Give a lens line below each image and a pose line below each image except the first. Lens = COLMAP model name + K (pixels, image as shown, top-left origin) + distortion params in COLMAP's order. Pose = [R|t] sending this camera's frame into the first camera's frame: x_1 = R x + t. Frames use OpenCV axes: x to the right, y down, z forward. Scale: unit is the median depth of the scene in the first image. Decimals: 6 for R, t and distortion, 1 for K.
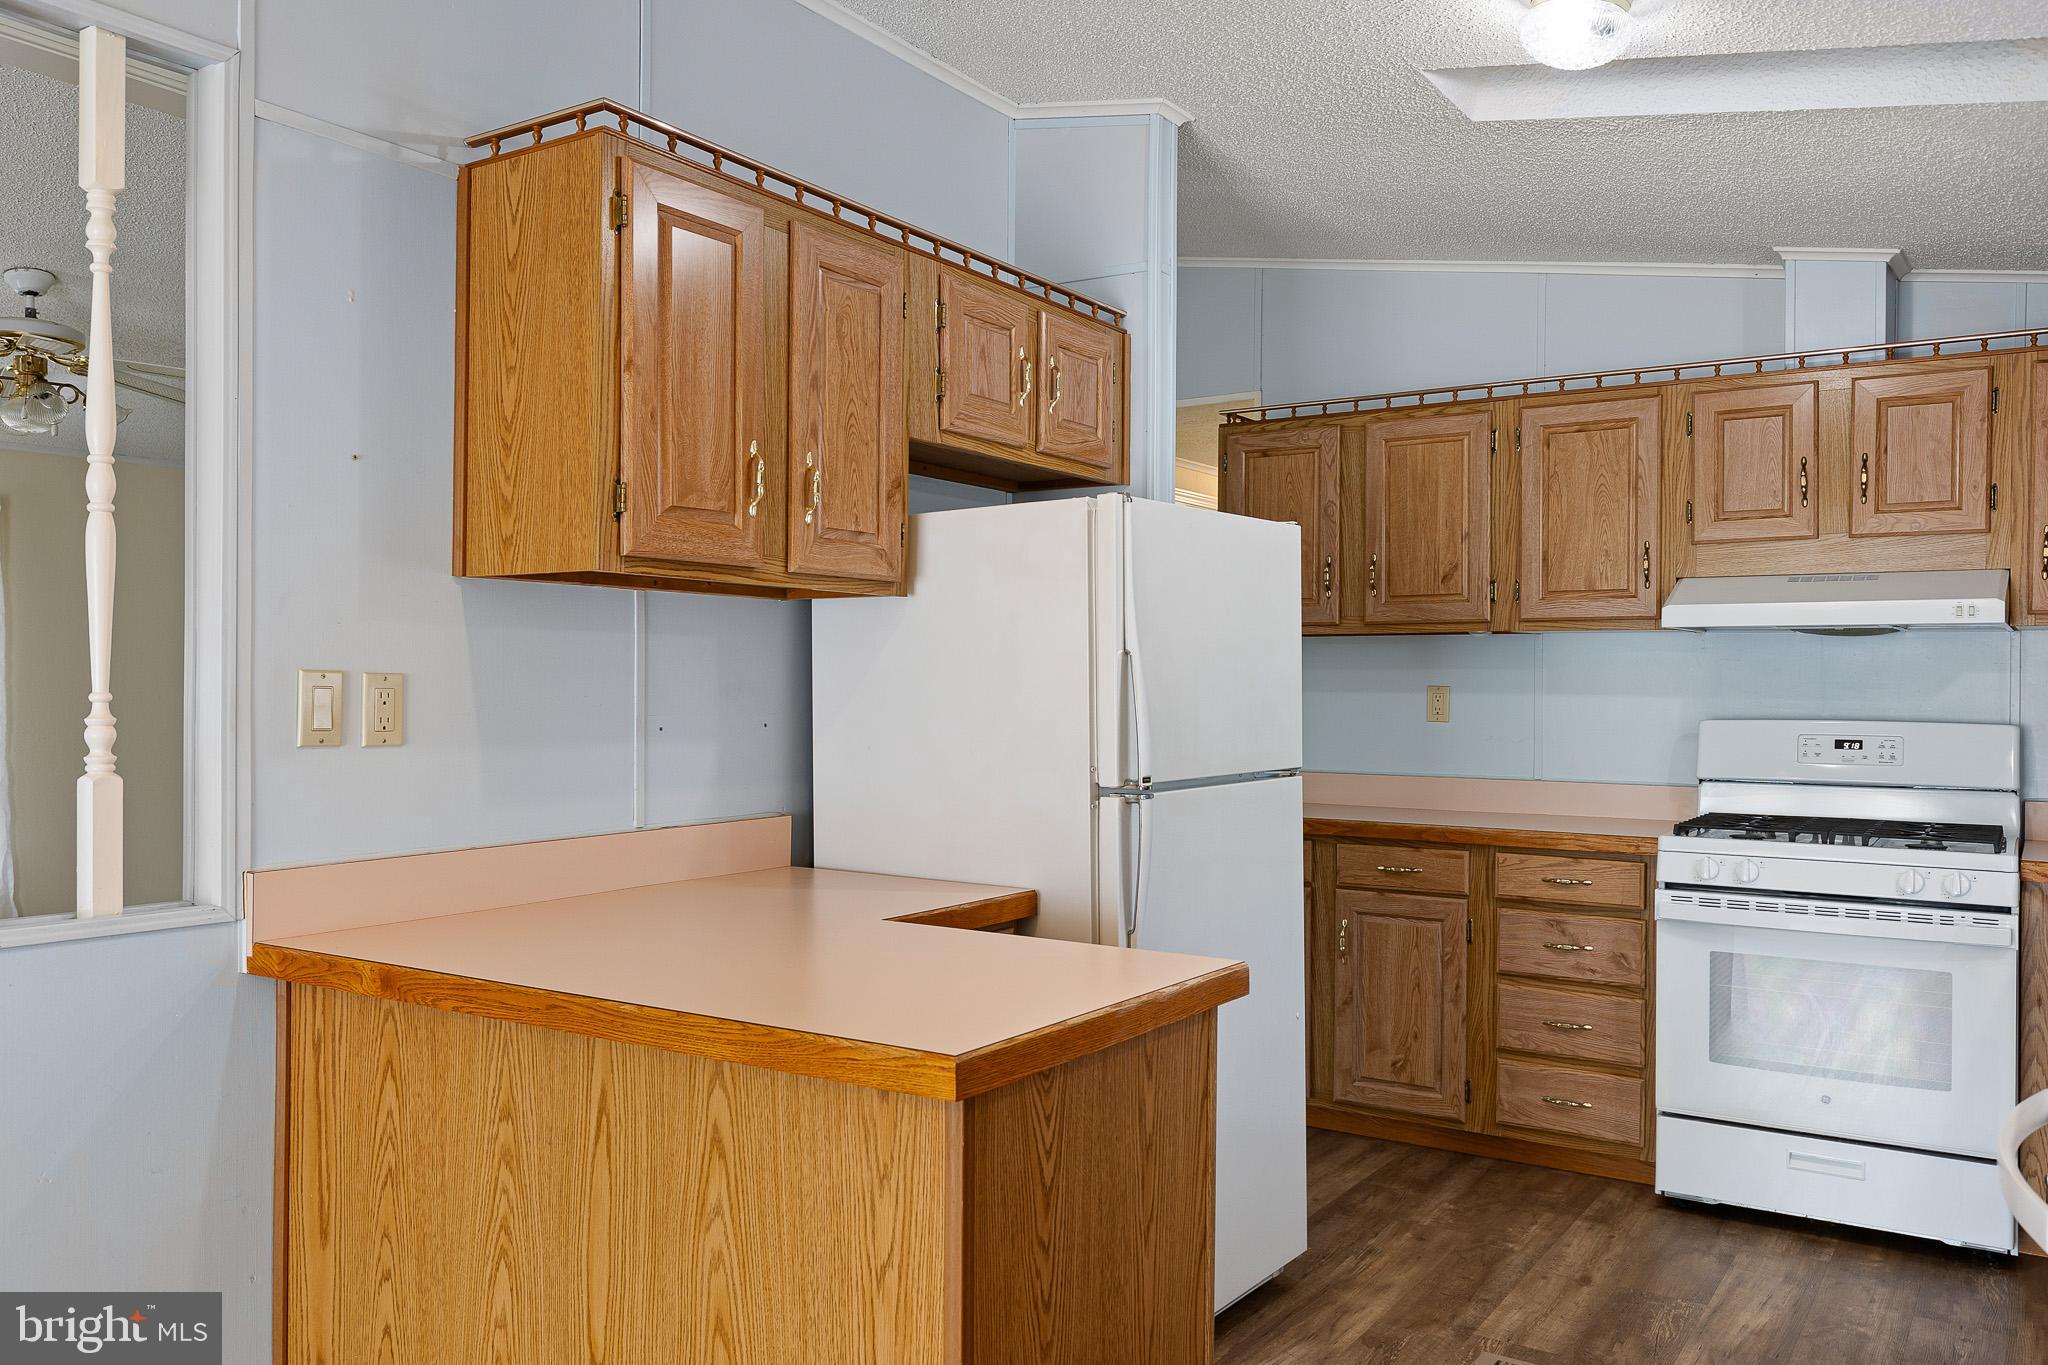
lens RADIAL K [[1567.4, 0, 1024.0], [0, 1567.4, 682.5], [0, 0, 1]] dist [0.003207, -0.000138]
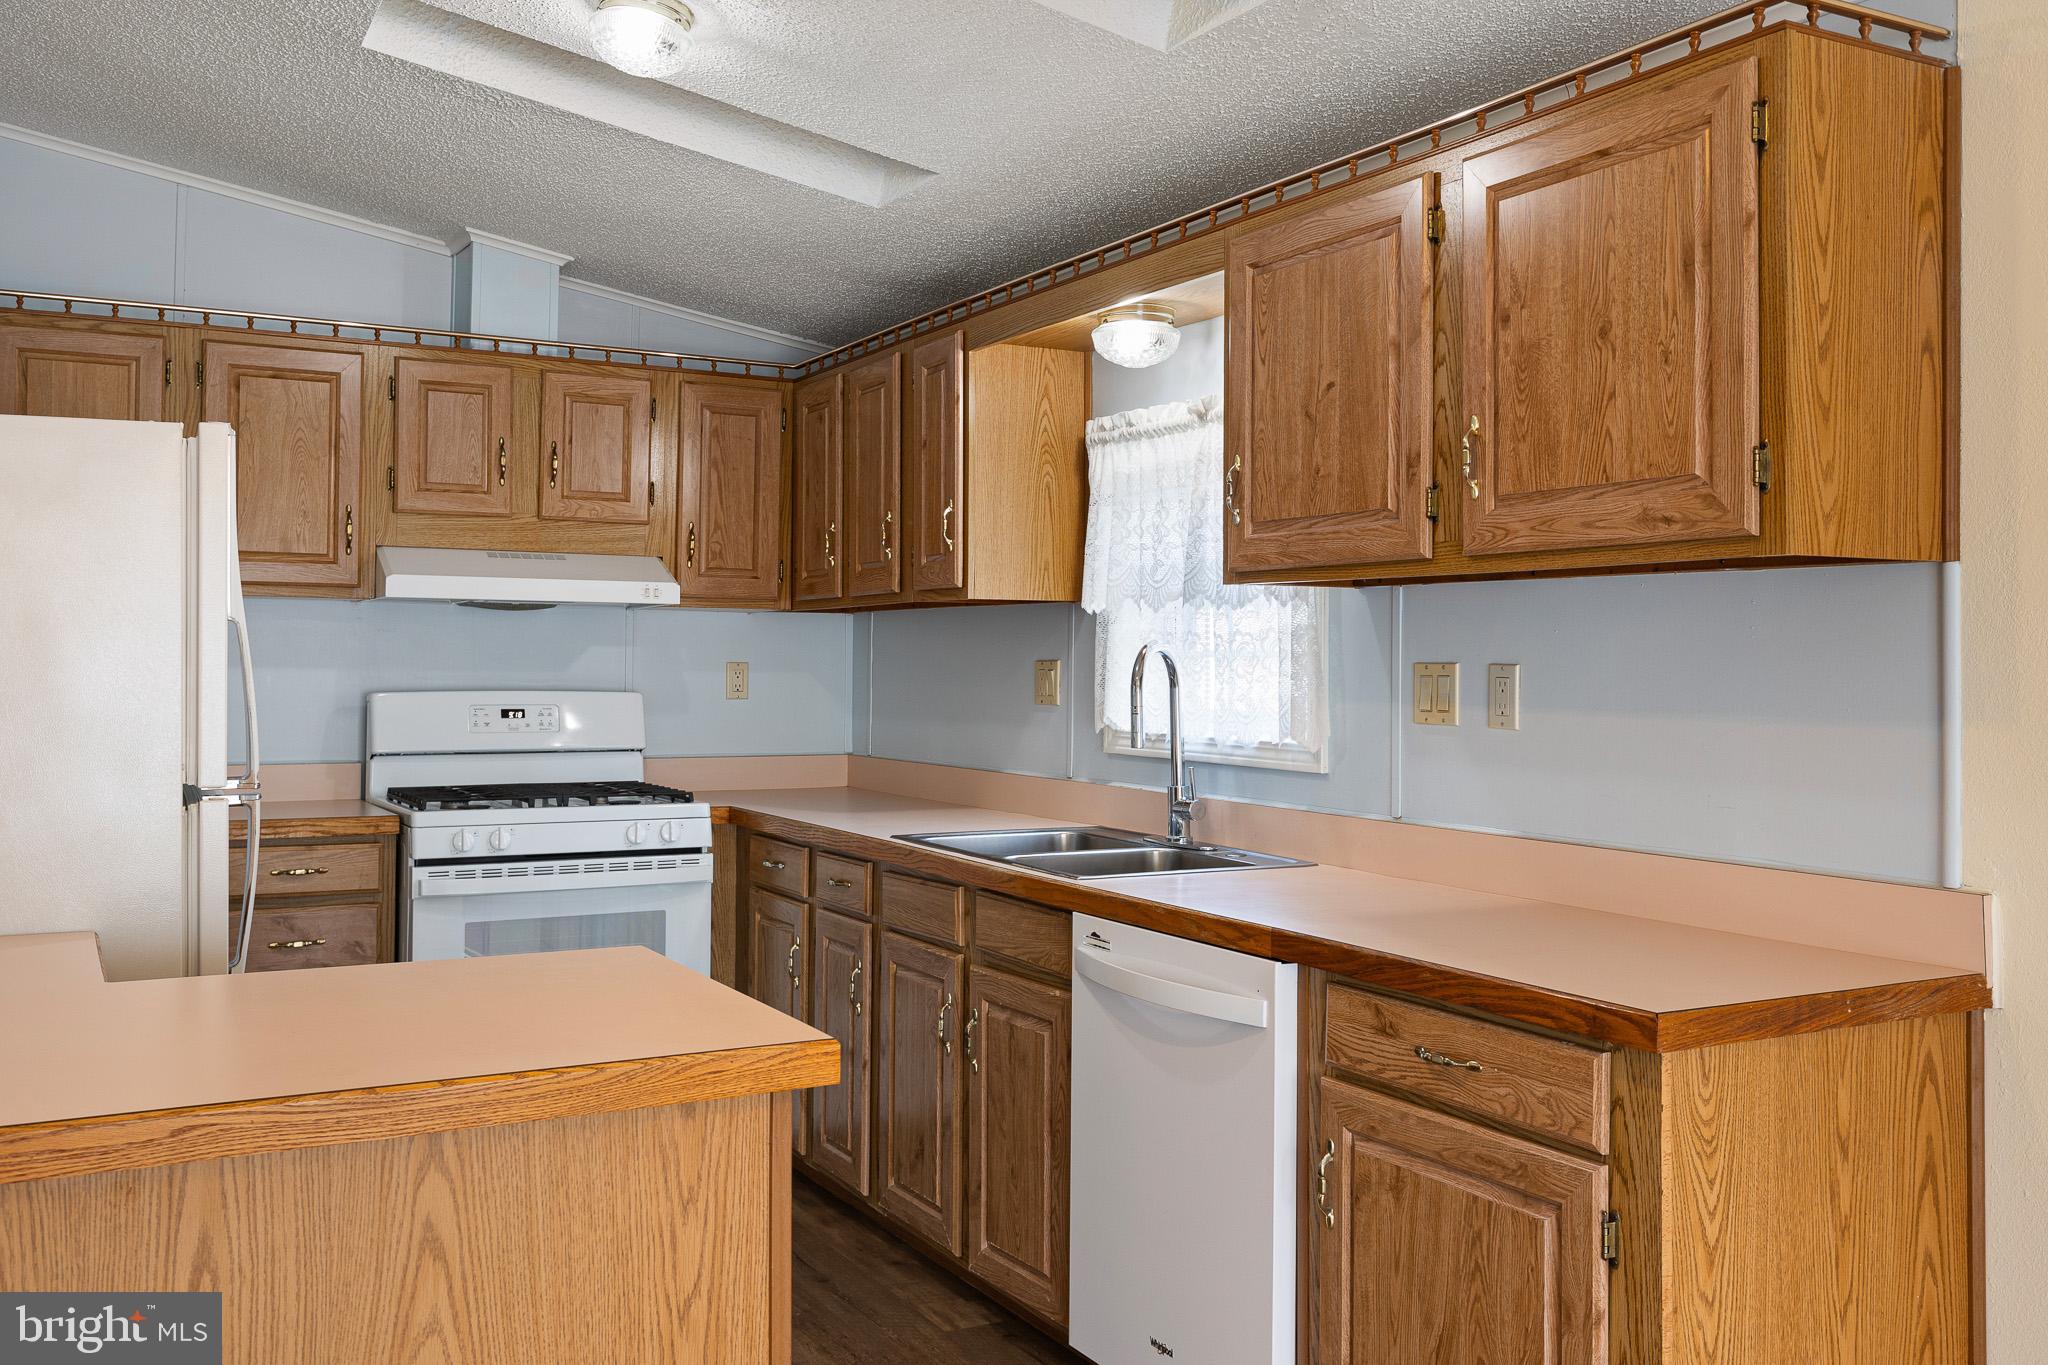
lens RADIAL K [[1797.6, 0, 1022.8], [0, 1797.6, 623.7], [0, 0, 1]] dist [0.006207, -0.004825]
pose [[0.466485, 0.016566, 0.884374, -0.419171], [-0.005357, 0.999859, -0.015904, -0.003613], [-0.884513, 0.002681, 0.466508, 0.148938]]
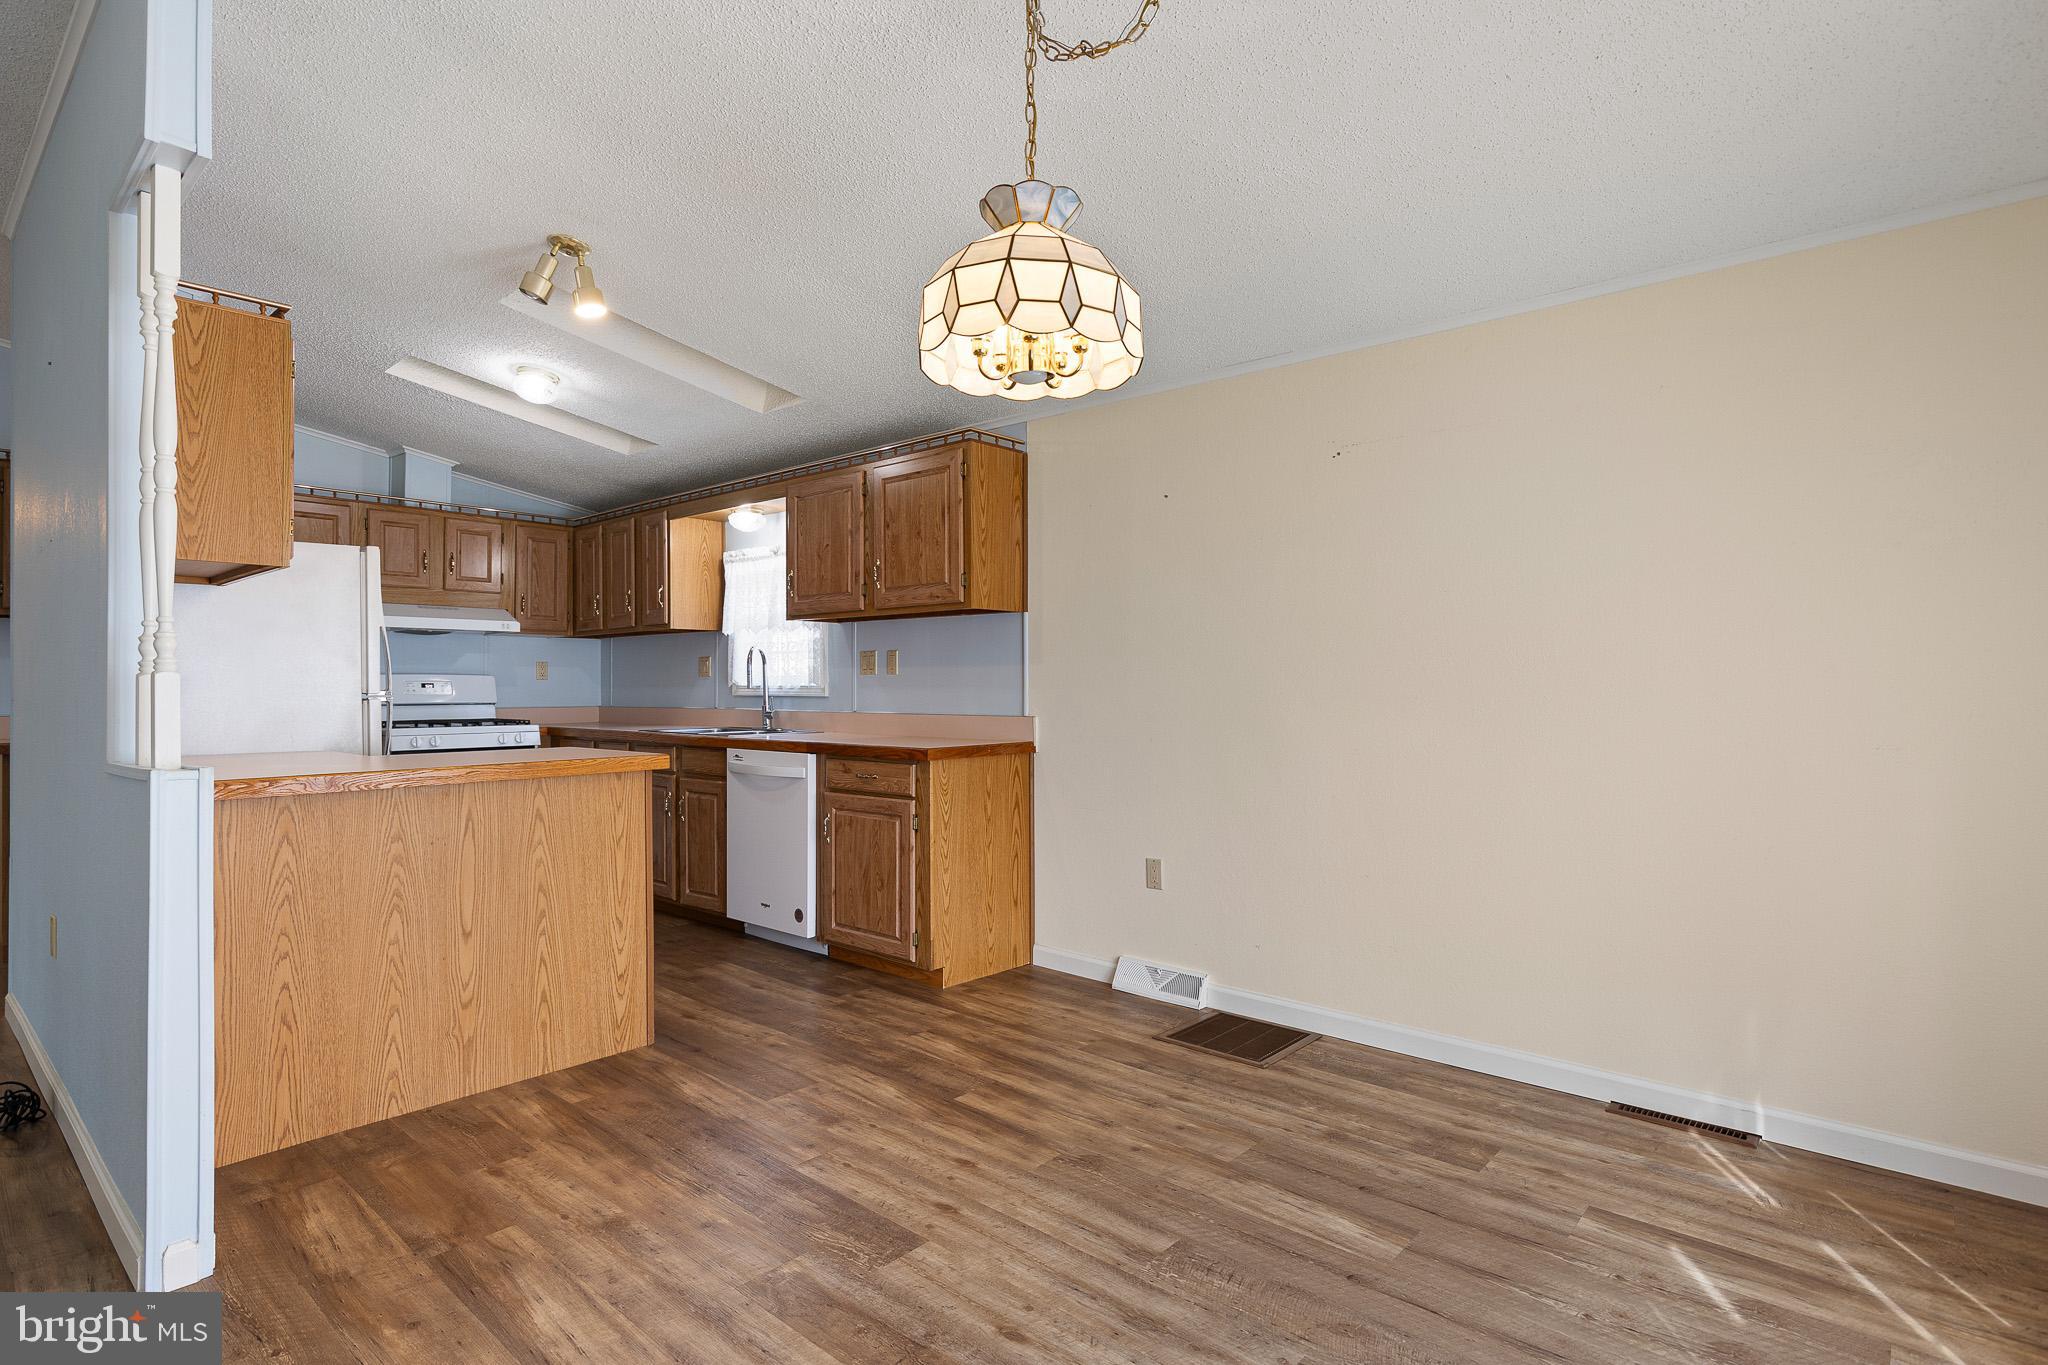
lens RADIAL K [[1032.2, 0, 1024.0], [0, 1032.2, 682.5], [0, 0, 1]] dist [0.001071, 0.000722]
pose [[0.135835, -0.002830, 0.990727, -0.834824], [0.002590, 0.999994, 0.002501, 0.037643], [-0.990728, 0.002226, 0.135841, 0.002483]]
